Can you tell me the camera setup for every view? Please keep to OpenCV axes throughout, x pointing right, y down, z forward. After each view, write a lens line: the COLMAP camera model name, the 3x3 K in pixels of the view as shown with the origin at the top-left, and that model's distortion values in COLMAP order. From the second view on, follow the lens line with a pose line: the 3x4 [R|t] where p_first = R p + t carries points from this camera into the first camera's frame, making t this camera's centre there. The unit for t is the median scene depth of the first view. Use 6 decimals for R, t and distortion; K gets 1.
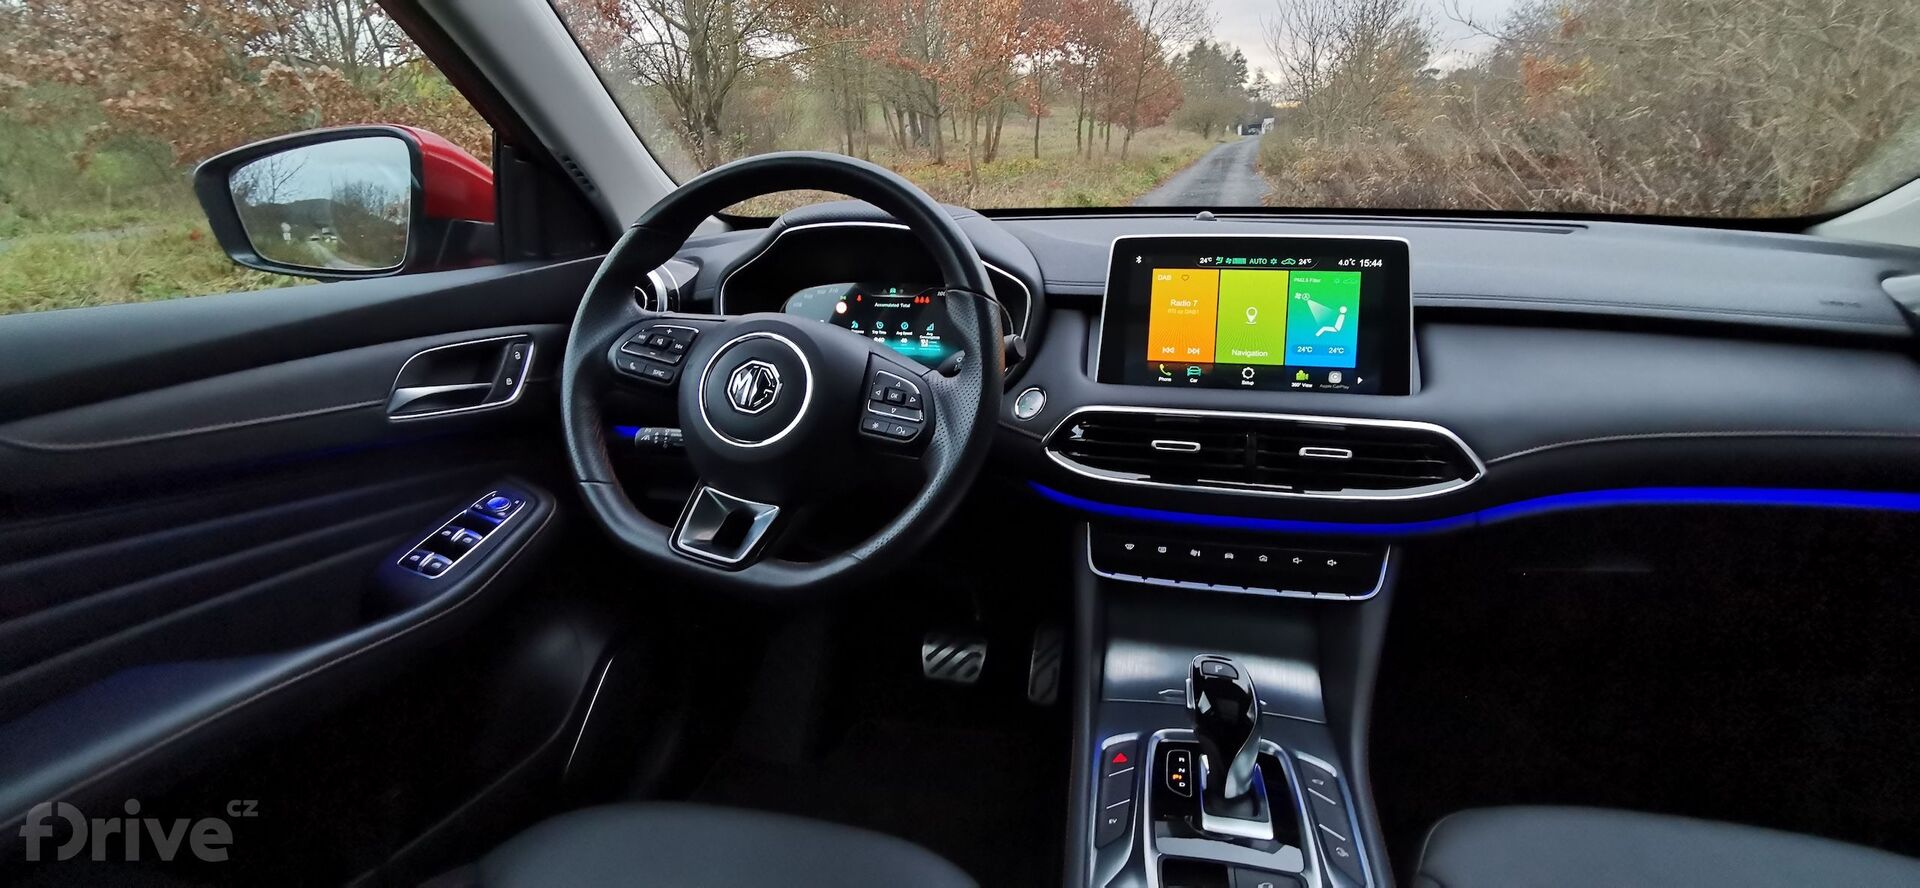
lens RADIAL K [[879.7, 0, 958.2], [0, 879.7, 438.6], [0, 0, 1]] dist [-0.013163, 0.015873]
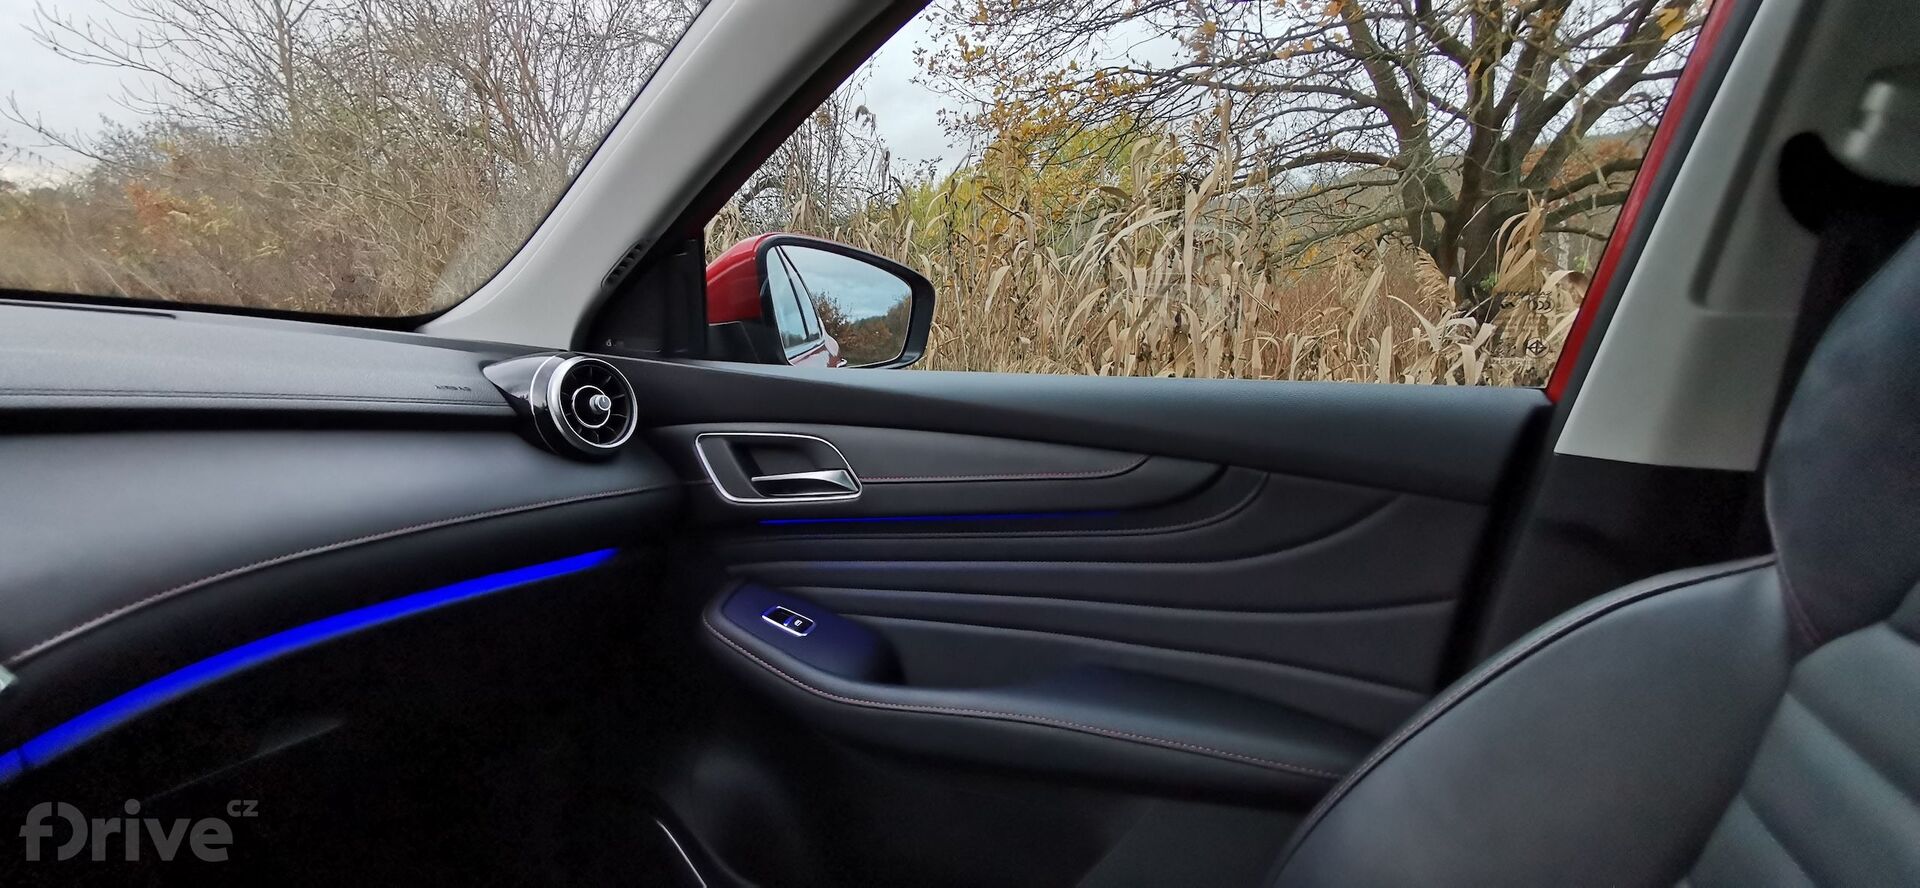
lens RADIAL K [[878.9, 0, 956.5], [0, 878.9, 438.5], [0, 0, 1]] dist [-0.011045, 0.012531]
pose [[0.285552, -0.076407, 0.955313, 0.215763], [0.228114, 0.973586, 0.009684, 0.018516], [-0.930819, 0.215155, 0.295439, 0.198495]]
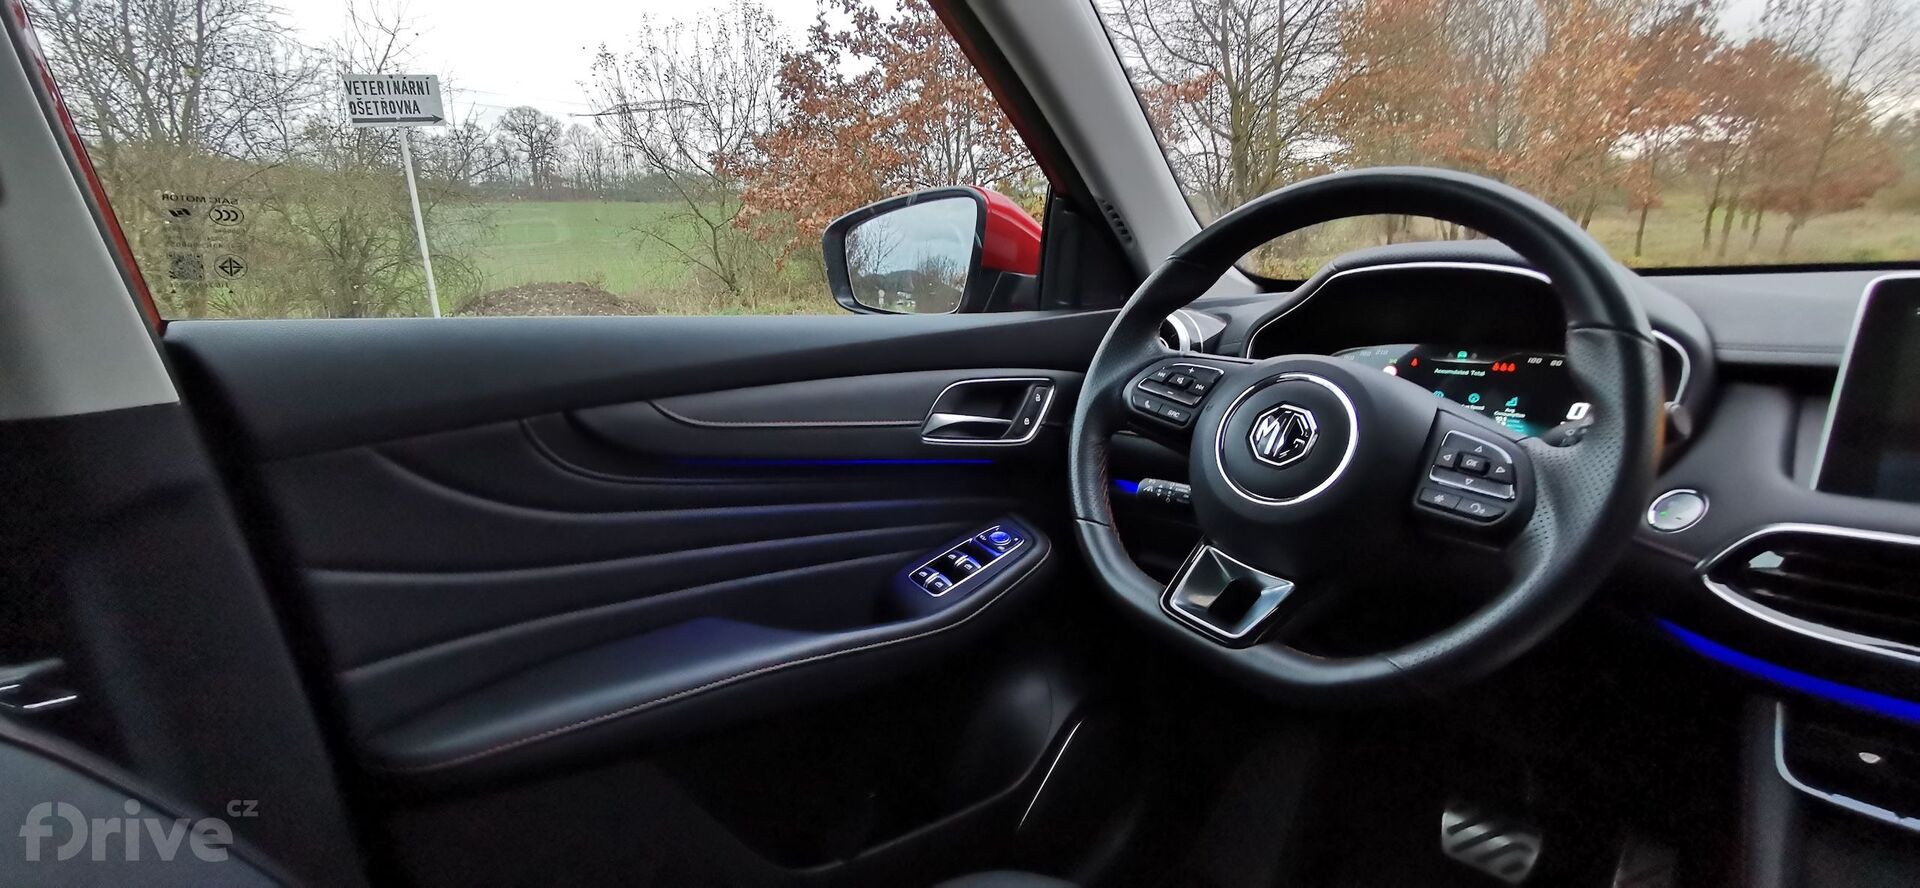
lens RADIAL K [[879.7, 0, 958.2], [0, 879.7, 438.6], [0, 0, 1]] dist [-0.013163, 0.015873]
pose [[0.845295, 0.094047, -0.525958, -0.042305], [-0.151506, 0.986172, -0.067156, 0.039716], [0.512370, 0.136452, 0.847855, 0.102490]]
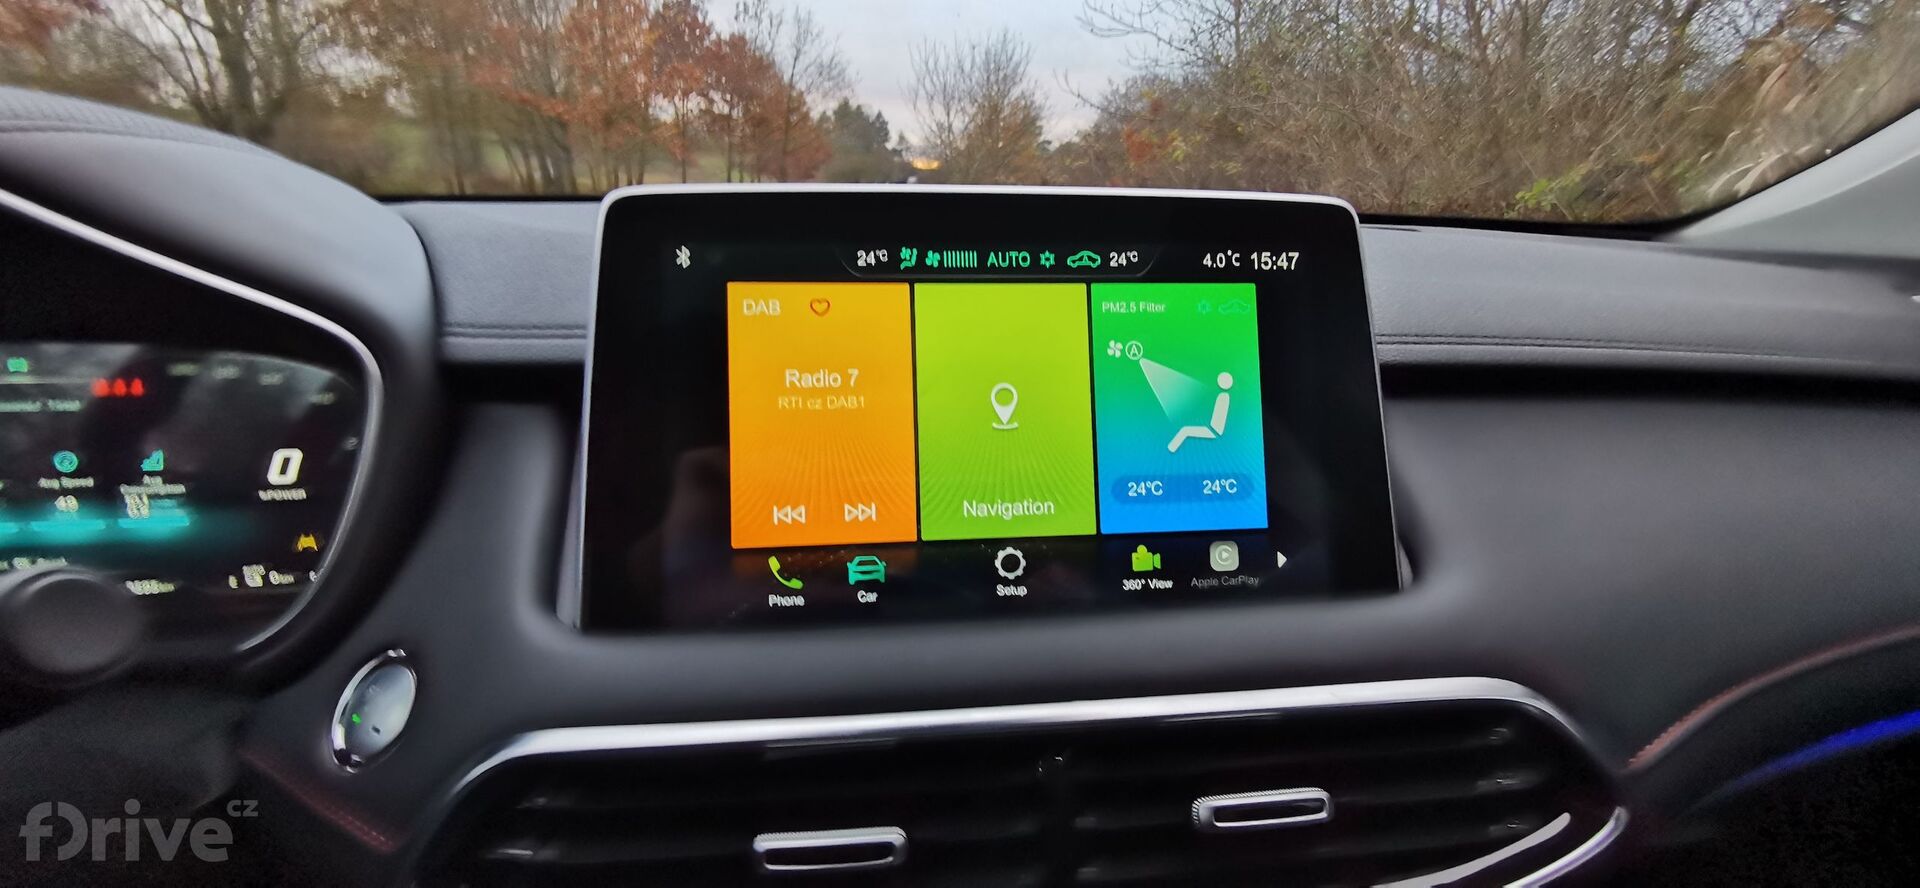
lens RADIAL K [[888.7, 0, 961.1], [0, 888.7, 453.9], [0, 0, 1]] dist [-0.034758, 0.012724]
pose [[0.930437, -0.071549, 0.359400, 0.180489], [0.086239, 0.995961, -0.024986, -0.111210], [-0.356161, 0.054243, 0.932849, 0.656169]]
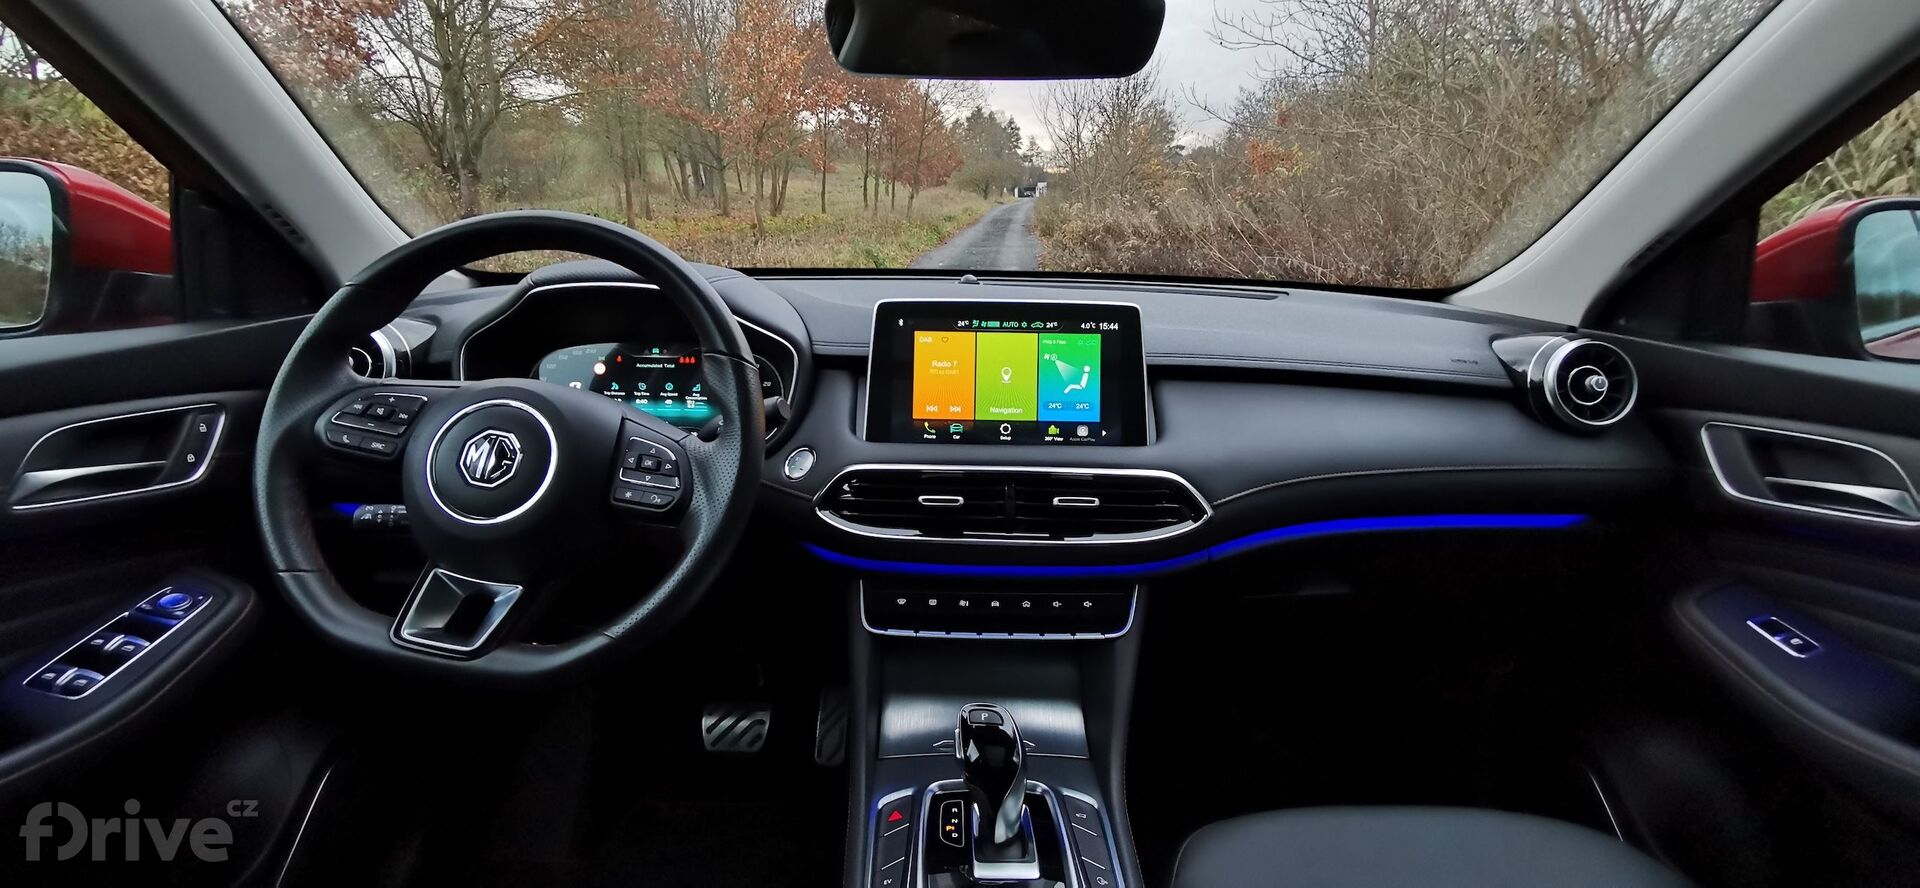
lens RADIAL K [[878.9, 0, 956.5], [0, 878.9, 438.5], [0, 0, 1]] dist [-0.011045, 0.012531]
pose [[0.973344, -0.026752, 0.227783, 0.030405], [0.039919, 0.997775, -0.053395, -0.008724], [-0.225847, 0.061064, 0.972247, -0.015389]]
